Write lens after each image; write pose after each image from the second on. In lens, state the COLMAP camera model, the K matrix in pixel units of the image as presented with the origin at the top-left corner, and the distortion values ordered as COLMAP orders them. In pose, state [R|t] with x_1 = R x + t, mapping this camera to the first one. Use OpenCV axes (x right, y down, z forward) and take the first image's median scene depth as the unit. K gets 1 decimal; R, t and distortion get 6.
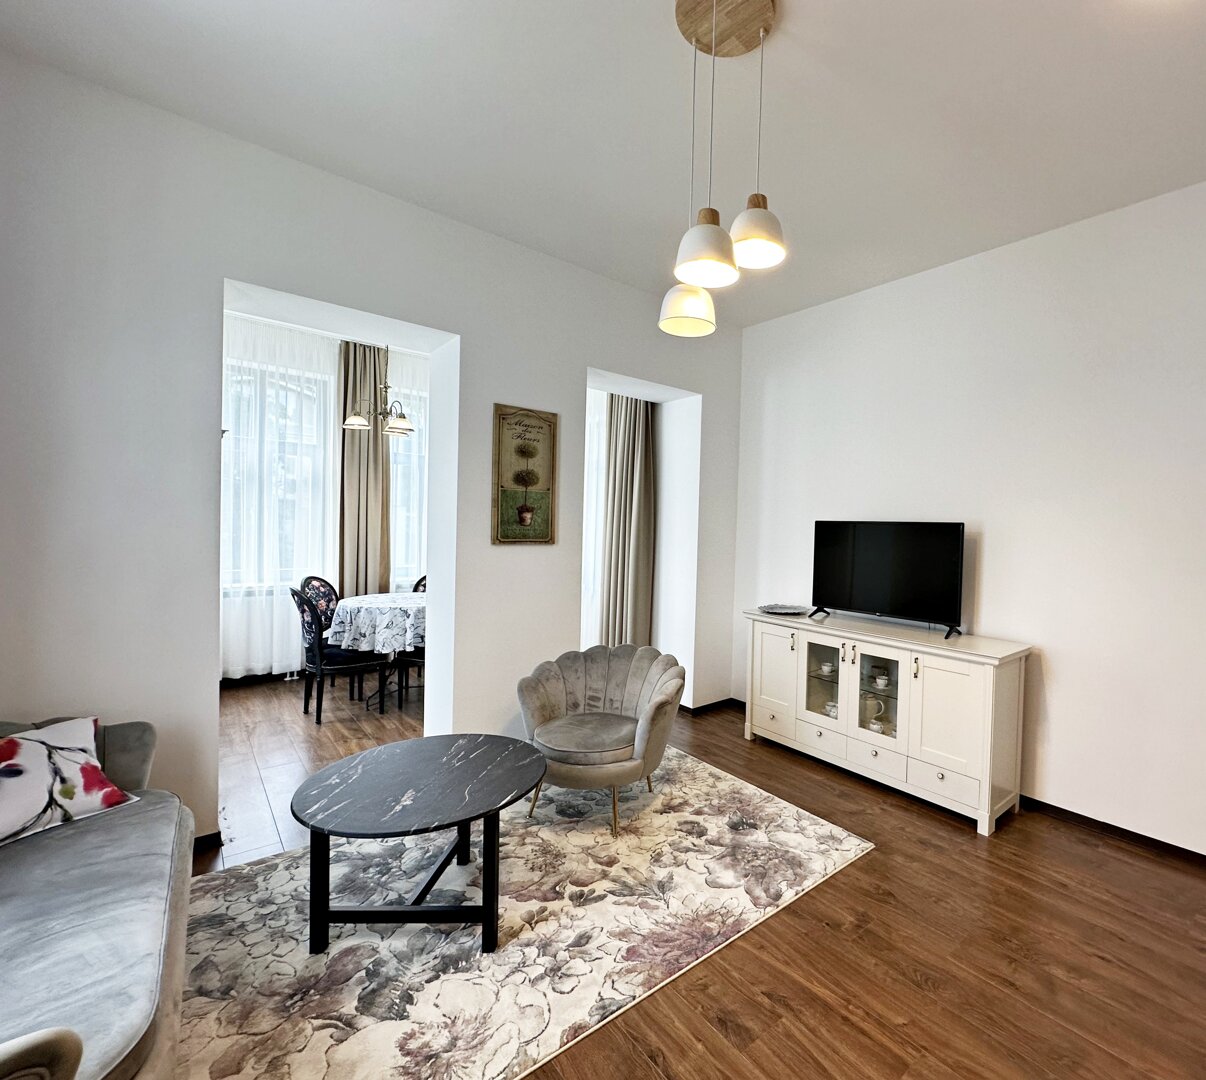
lens RADIAL K [[574.2, 0, 719.5], [0, 574.2, 539.9], [0, 0, 1]] dist [-0.001150, 0.000243]
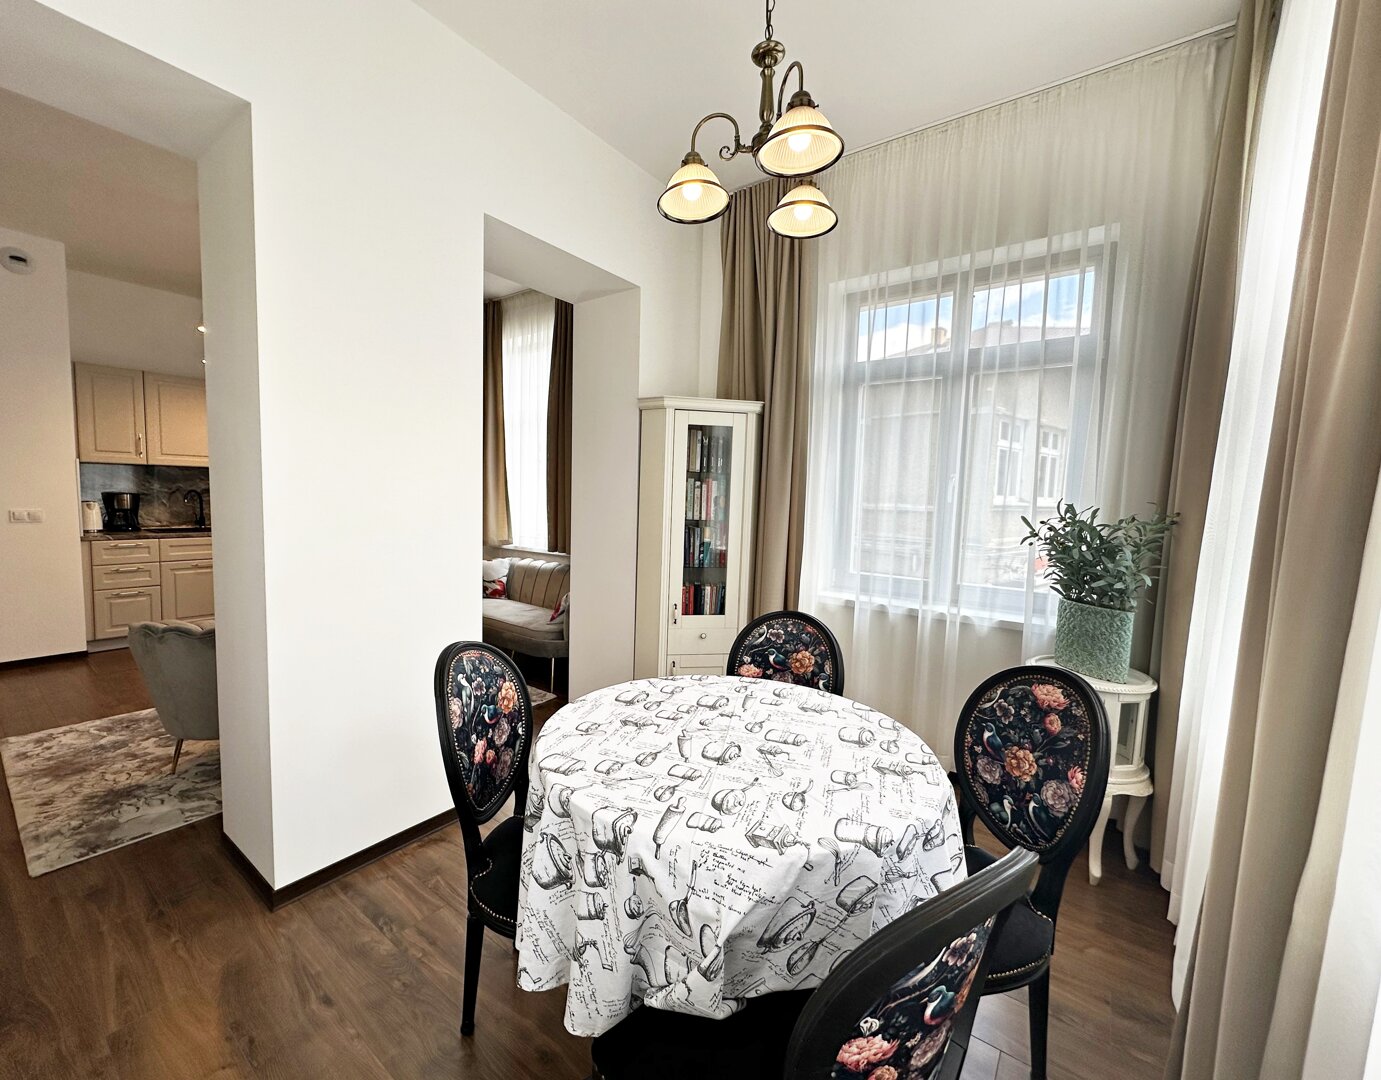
lens RADIAL K [[567.2, 0, 663.0], [0, 567.2, 540.1], [0, 0, 1]] dist [-0.001798, -0.000170]
pose [[-0.985844, -0.041596, -0.162425, -0.829709], [-0.057921, 0.993588, 0.097102, -0.040344], [0.157344, 0.105136, -0.981931, 2.295080]]
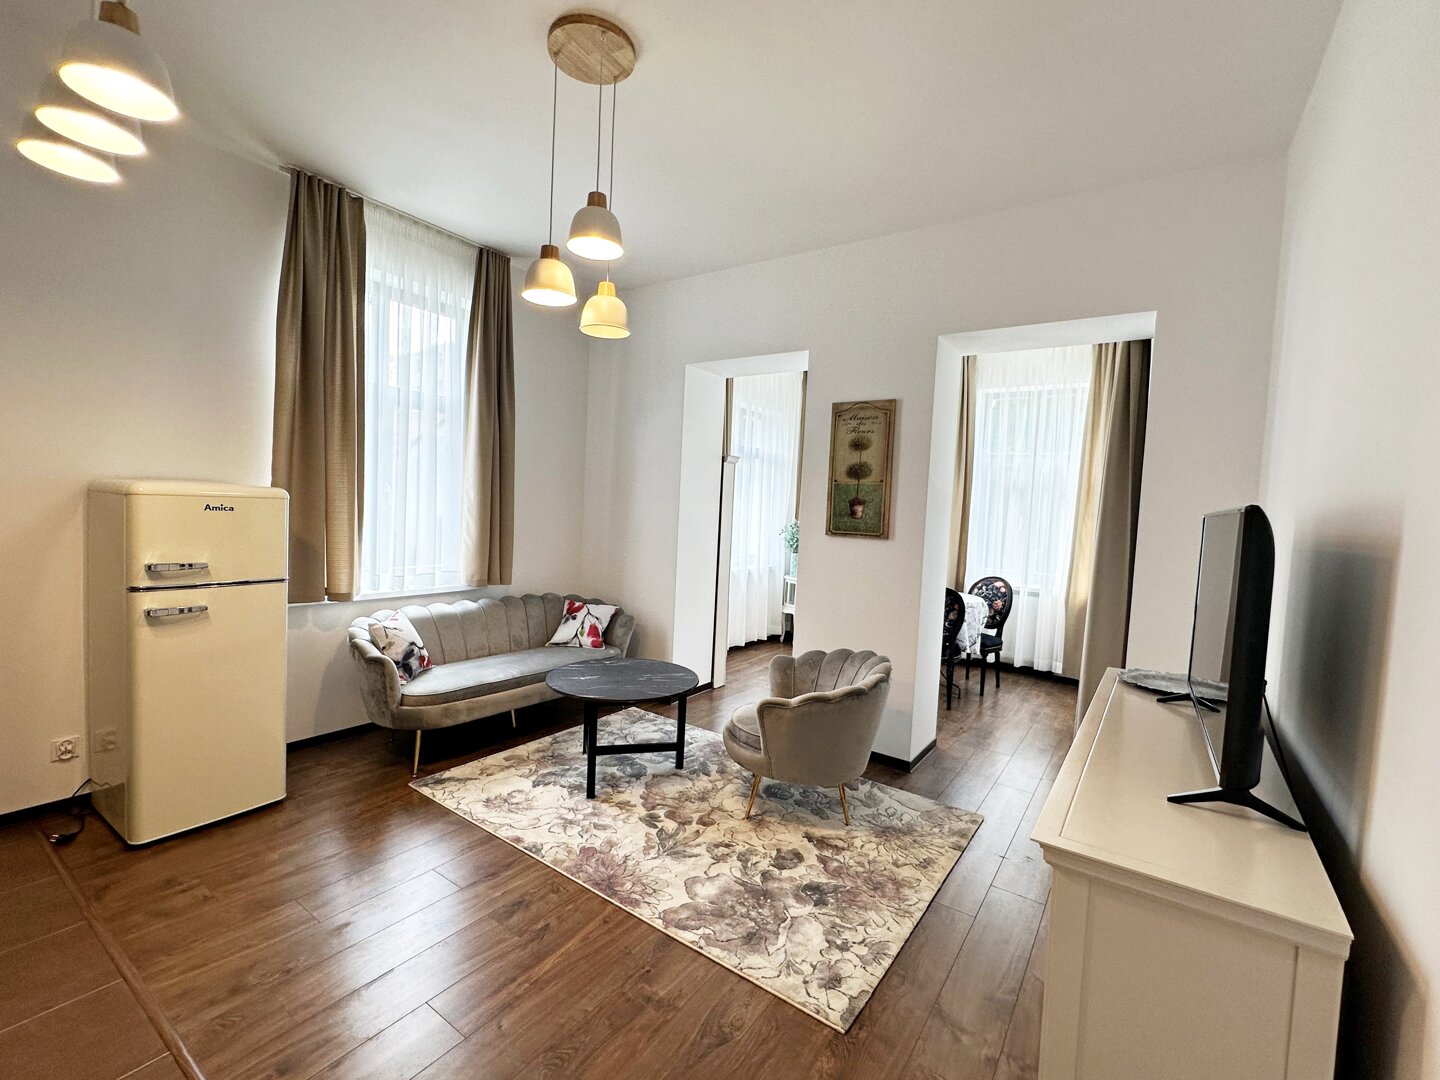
lens RADIAL K [[625.5, 0, 719.6], [0, 625.5, 538.9], [0, 0, 1]] dist [-0.001590, 0.000108]
pose [[0.197430, 0.031147, -0.979822, 0.897206], [-0.061681, 0.997909, 0.019293, 0.005737], [0.978375, 0.056627, 0.198938, 0.723544]]
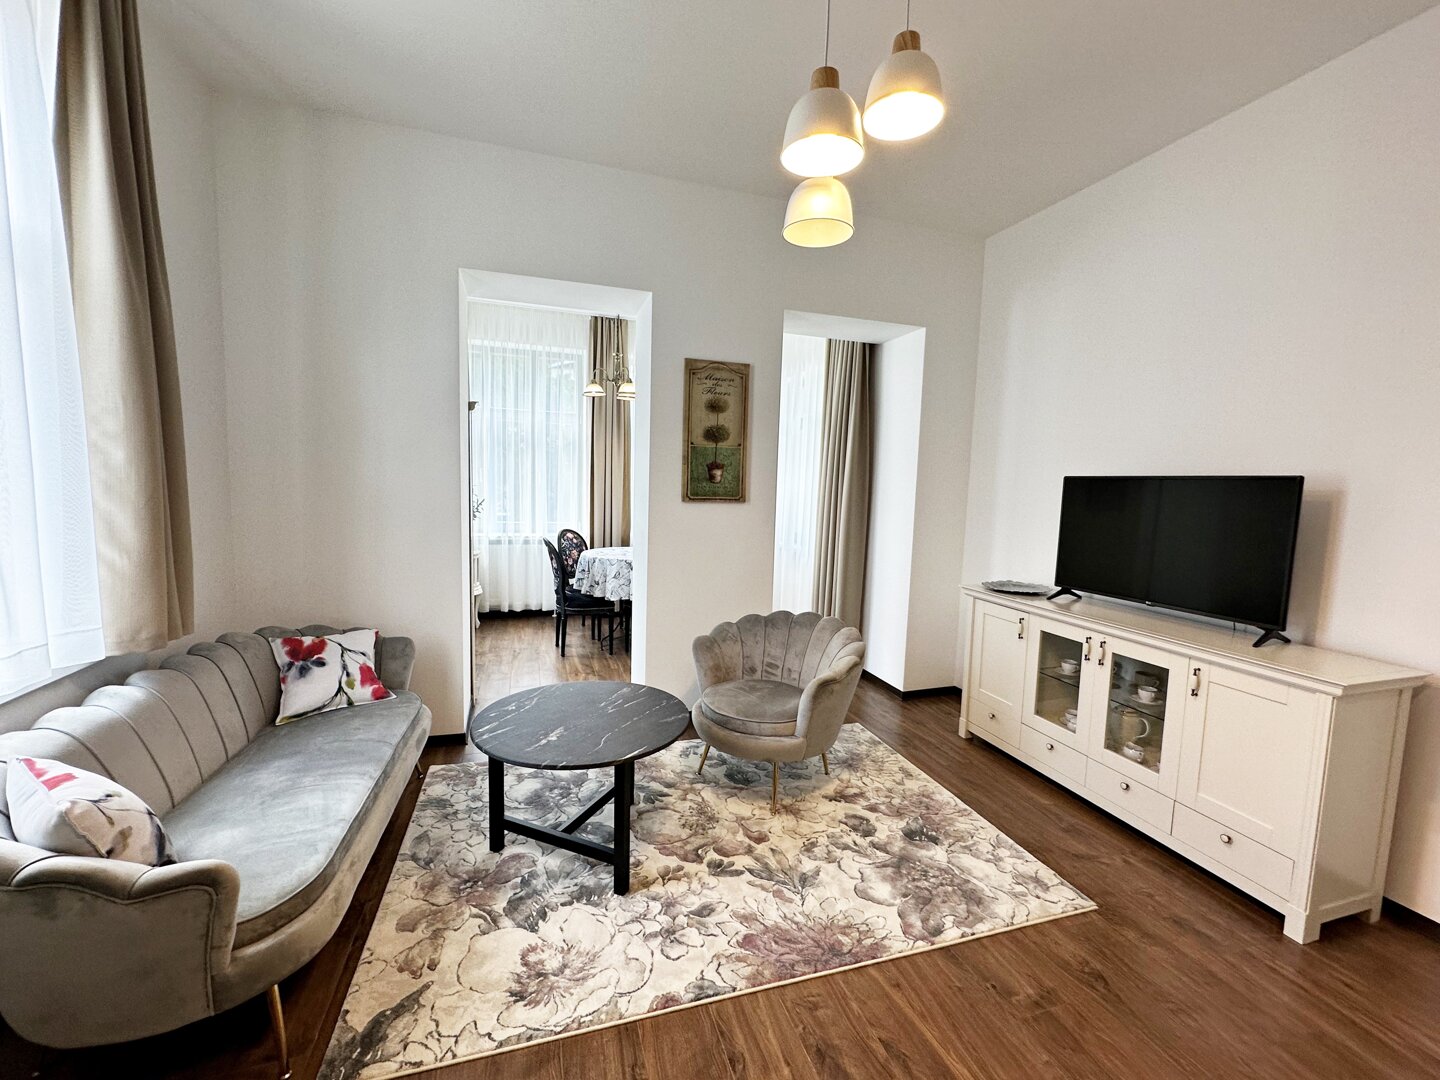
lens RADIAL K [[595.3, 0, 719.6], [0, 595.3, 540.1], [0, 0, 1]] dist [-0.000827, -0.000058]
pose [[0.900487, 0.038668, -0.433159, 0.146930], [-0.011835, 0.997849, 0.064474, 0.009026], [0.434721, -0.052931, 0.899008, 0.111832]]
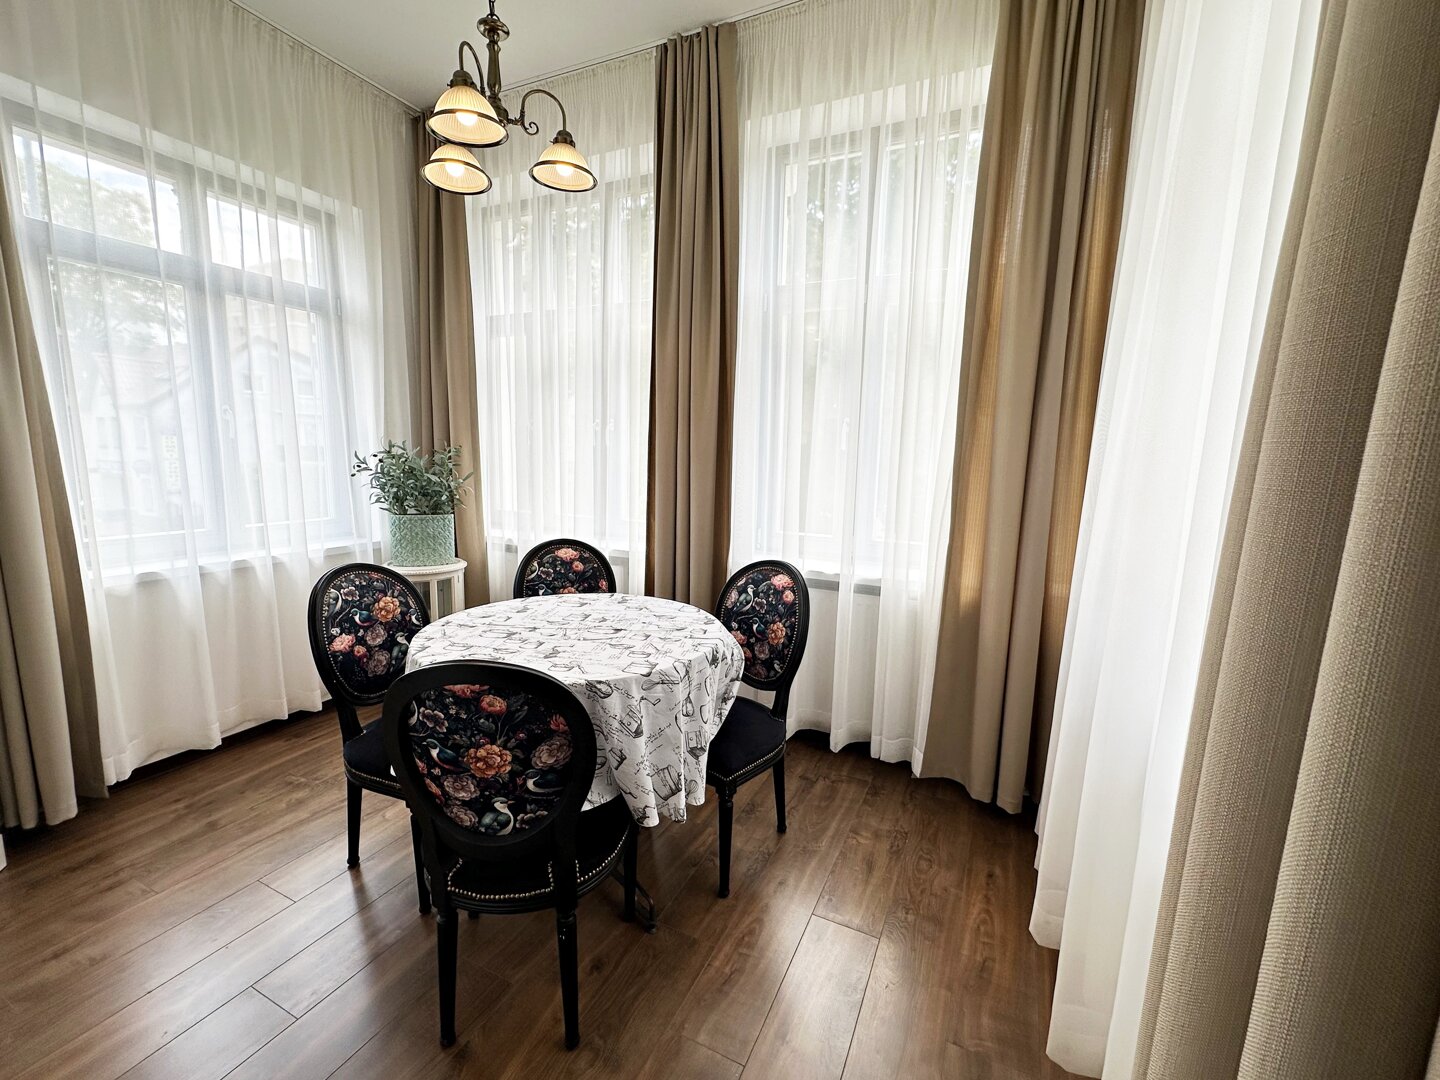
lens RADIAL K [[572.4, 0, 720.4], [0, 572.4, 540.6], [0, 0, 1]] dist [-0.000224, 0.000003]
pose [[0.344015, 0.120945, -0.931142, -0.308240], [-0.029953, 0.992579, 0.117859, -0.003507], [0.938486, -0.012655, 0.345085, 1.744368]]
